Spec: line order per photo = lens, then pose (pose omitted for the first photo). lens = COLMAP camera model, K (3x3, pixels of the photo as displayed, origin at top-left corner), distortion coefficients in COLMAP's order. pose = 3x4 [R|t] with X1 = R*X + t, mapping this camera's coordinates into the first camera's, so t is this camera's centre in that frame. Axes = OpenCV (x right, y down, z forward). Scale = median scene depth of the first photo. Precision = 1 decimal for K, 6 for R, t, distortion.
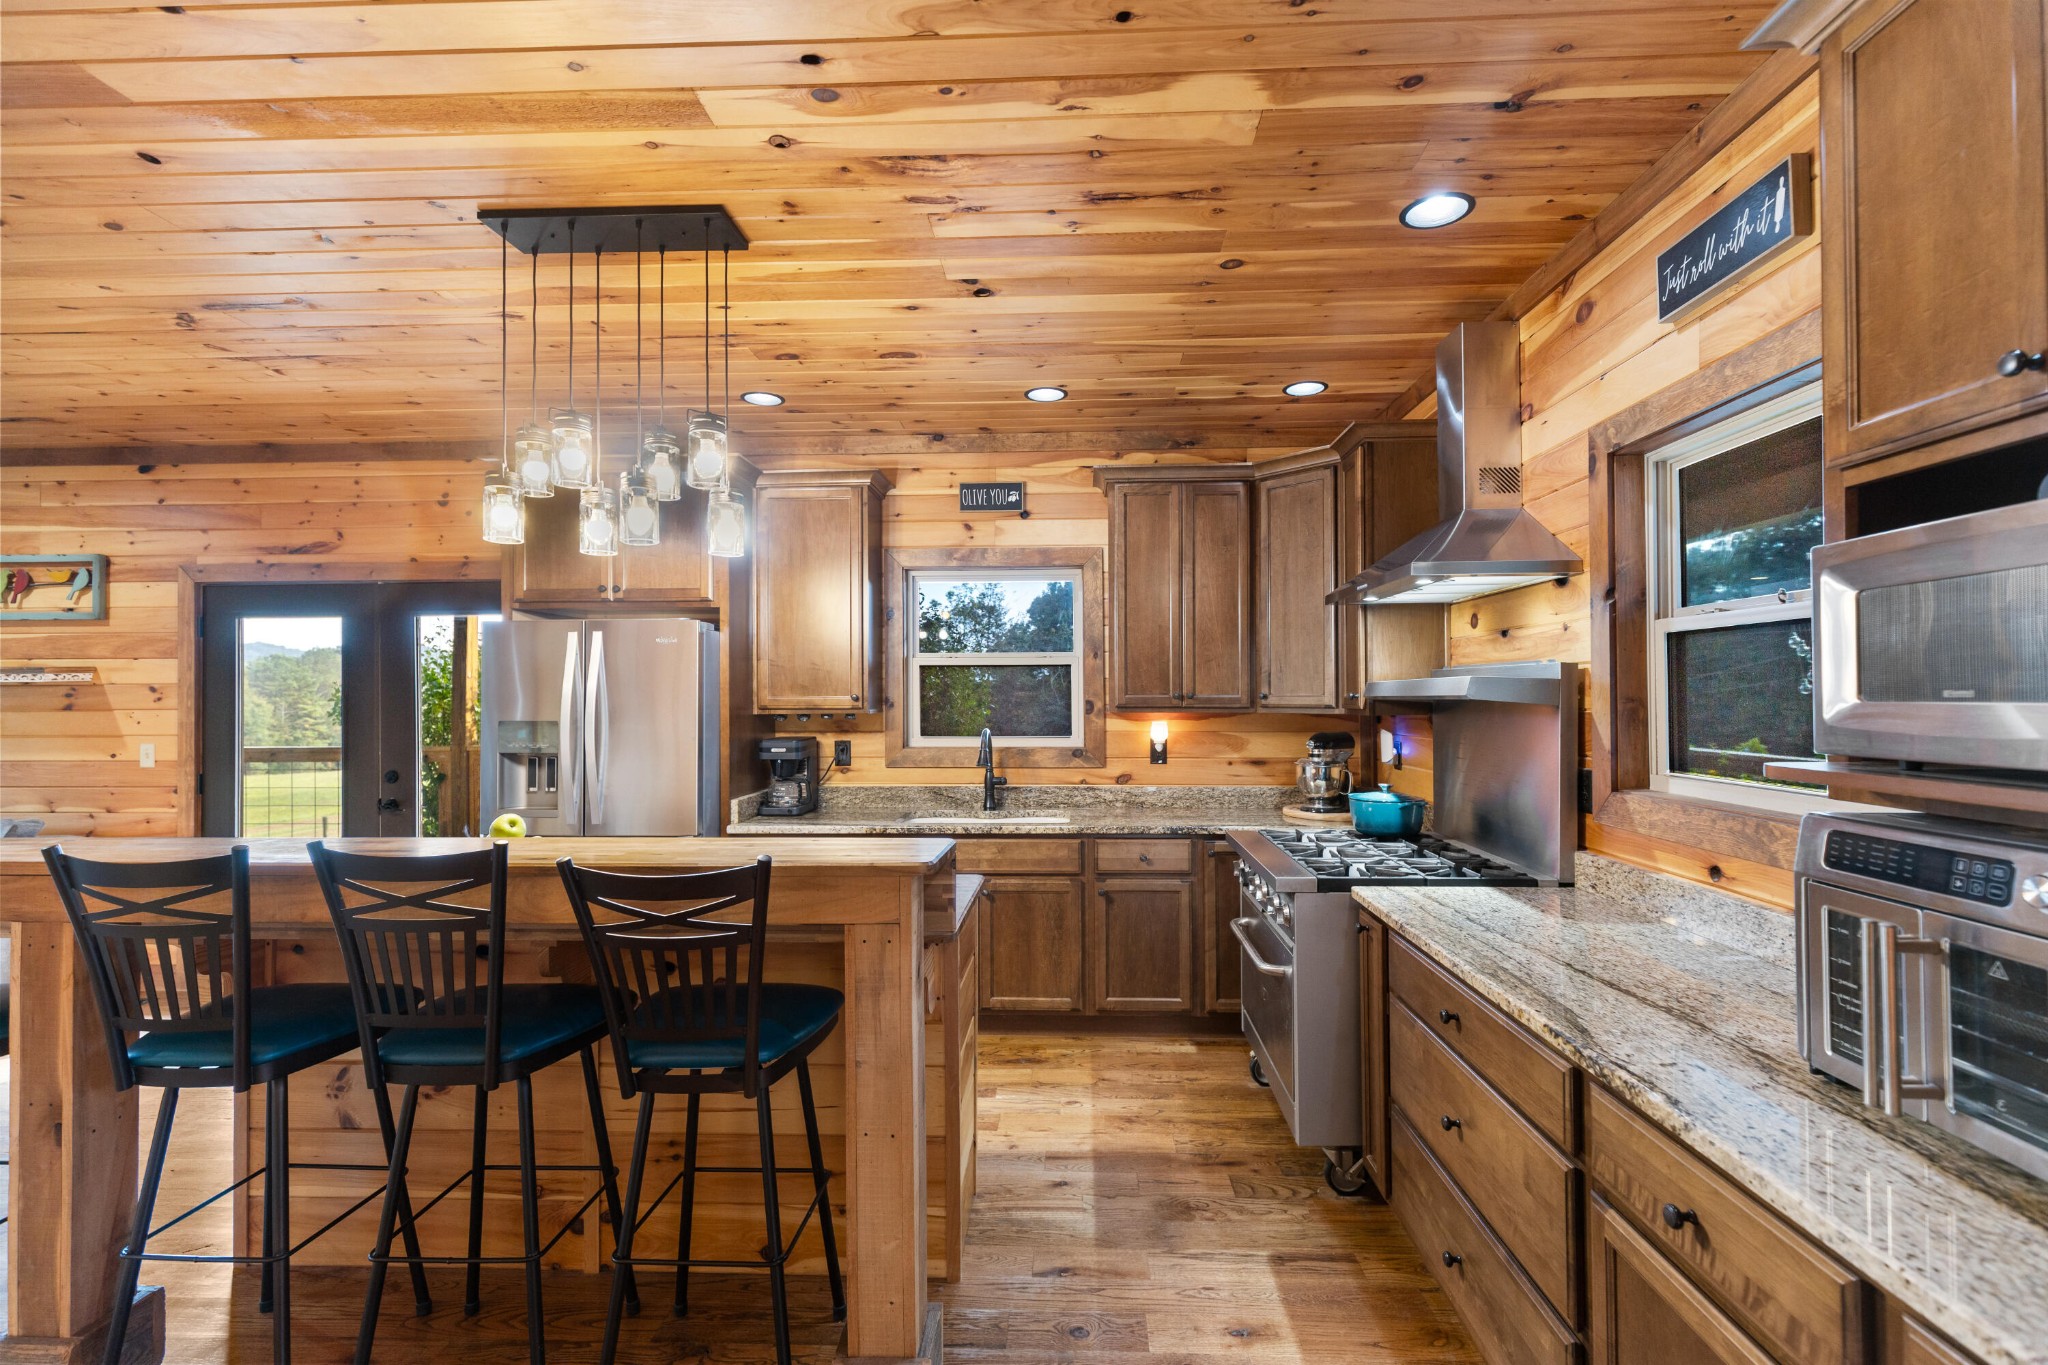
lens RADIAL K [[914.5, 0, 1045.8], [0, 914.5, 690.5], [0, 0, 1]] dist [0.007220, -0.002481]
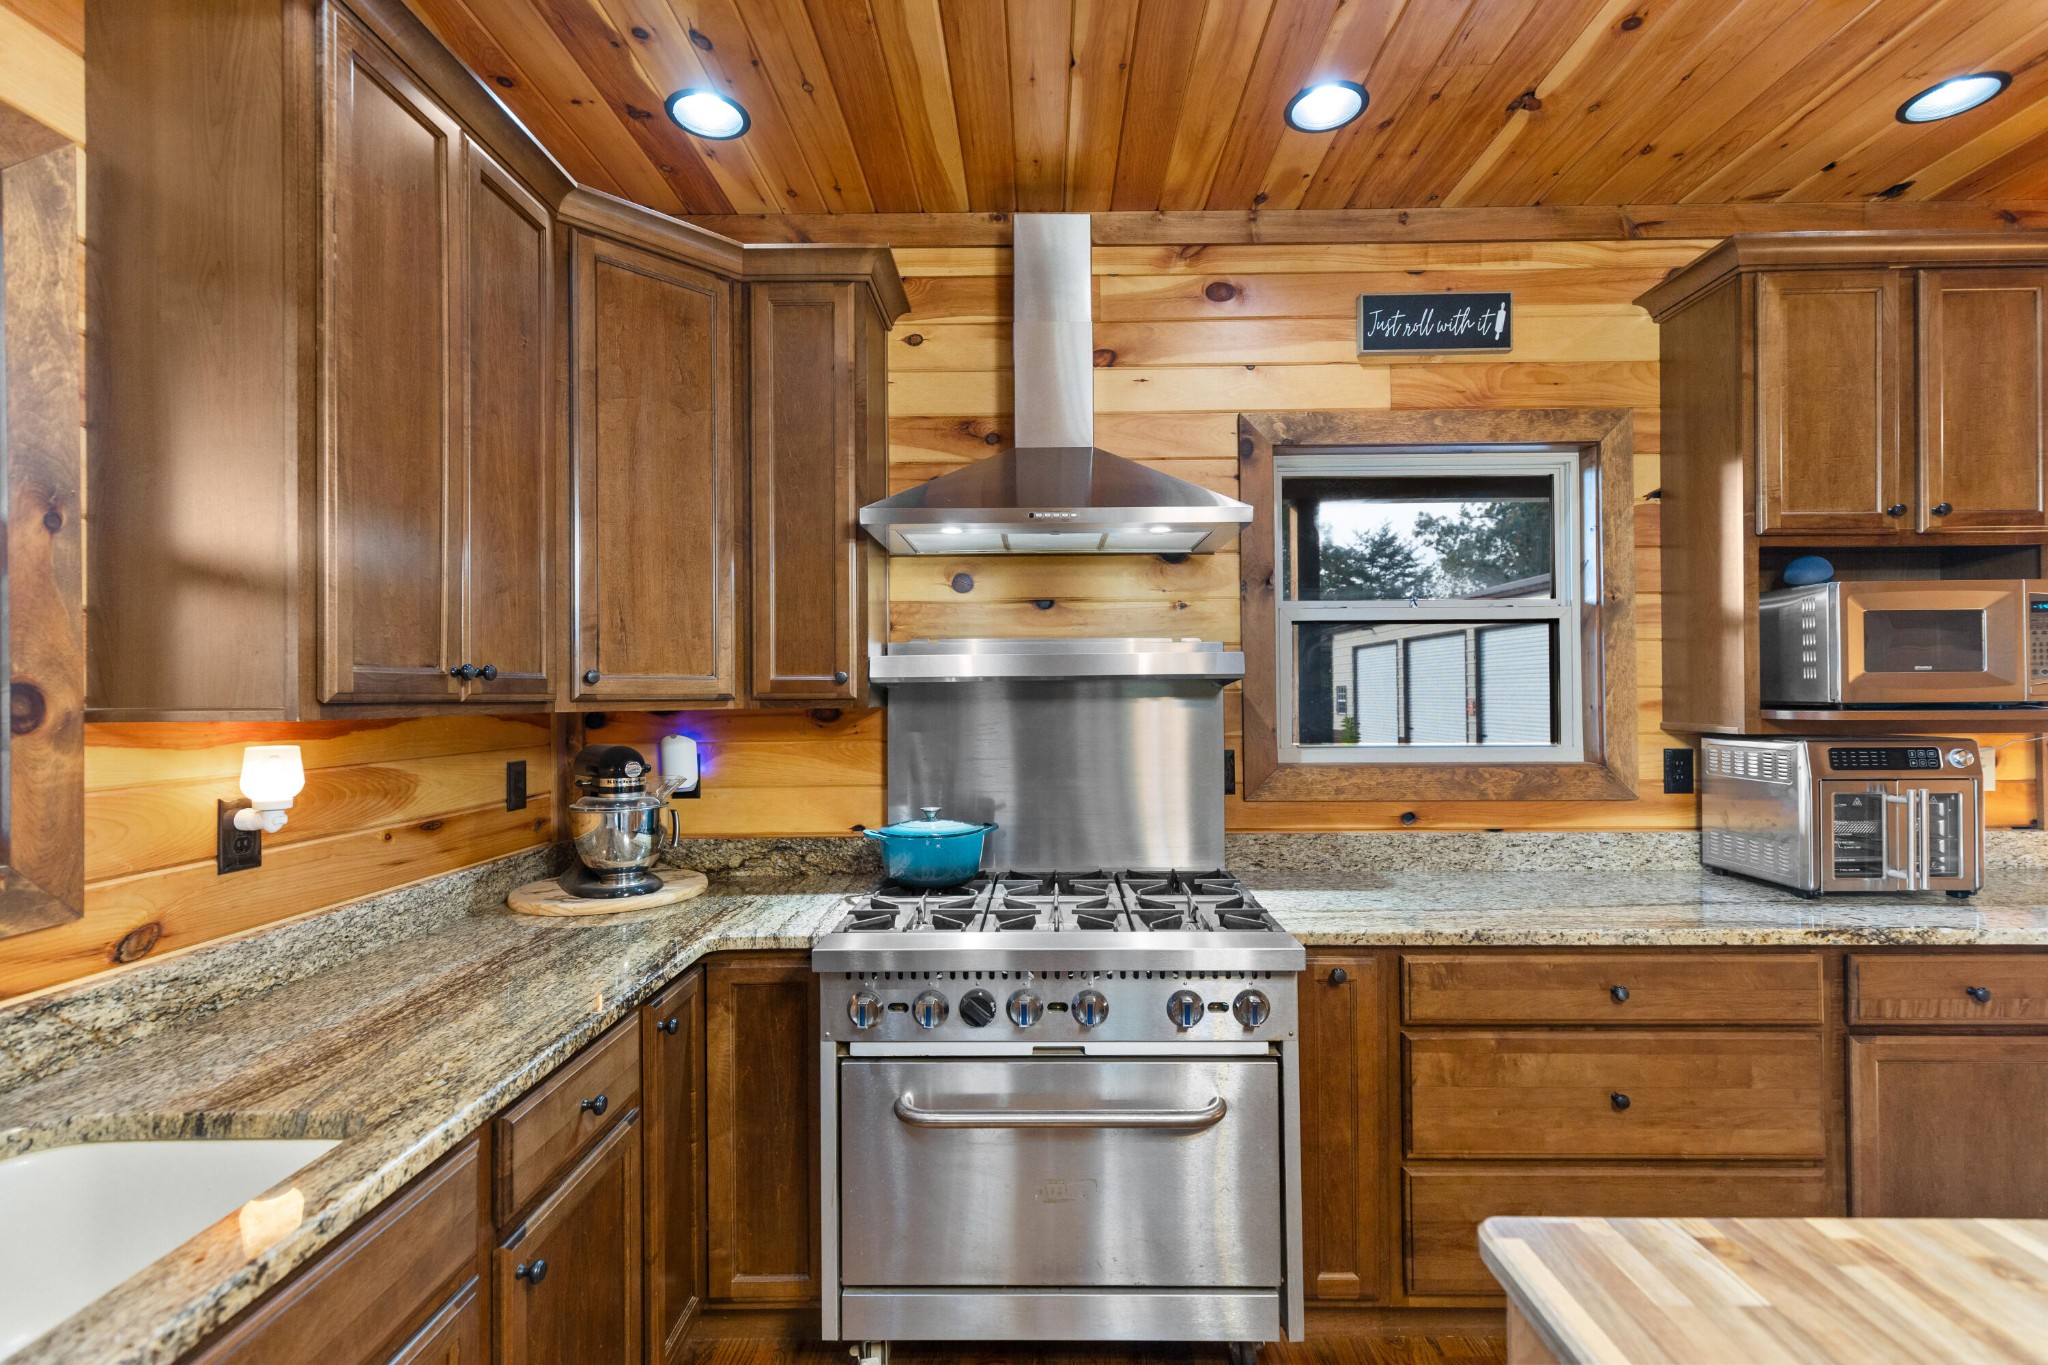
lens RADIAL K [[914.5, 0, 1033.0], [0, 914.5, 689.1], [0, 0, 1]] dist [0.007220, -0.002481]
pose [[-0.024166, 0.008159, 0.999675, -0.247233], [0.001231, 0.999966, -0.008131, 0.016280], [-0.999707, 0.001035, -0.024175, 0.762793]]
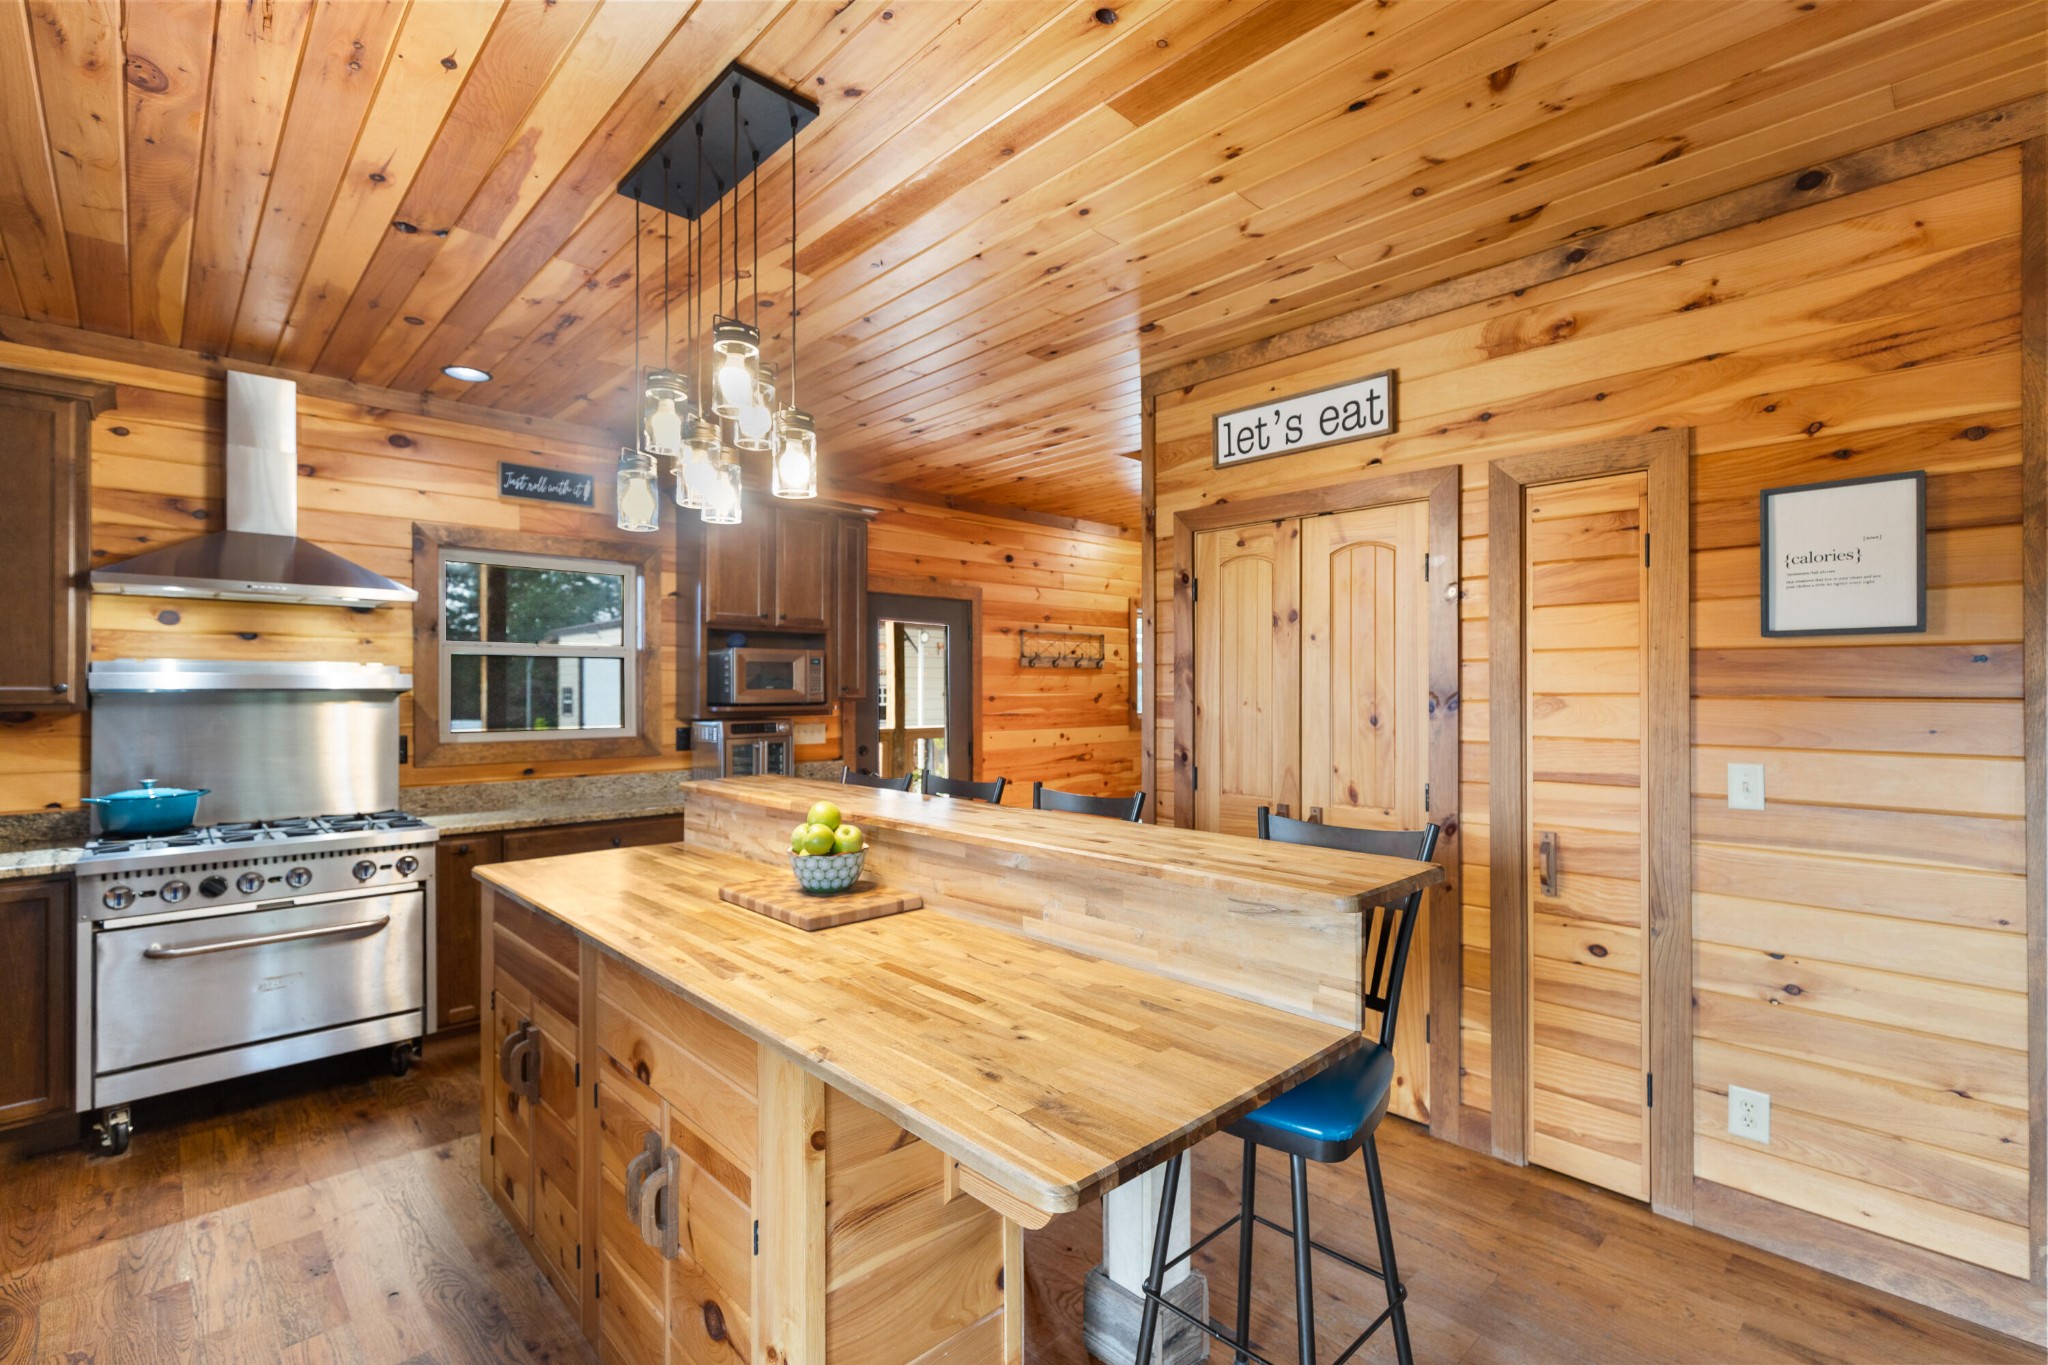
lens RADIAL K [[914.5, 0, 1034.7], [0, 914.5, 685.5], [0, 0, 1]] dist [0.007220, -0.002481]
pose [[-0.721609, 0.009133, 0.692241, -0.781792], [0.000959, 0.999925, -0.012193, 0.012578], [-0.692301, -0.008135, -0.721563, 0.852863]]
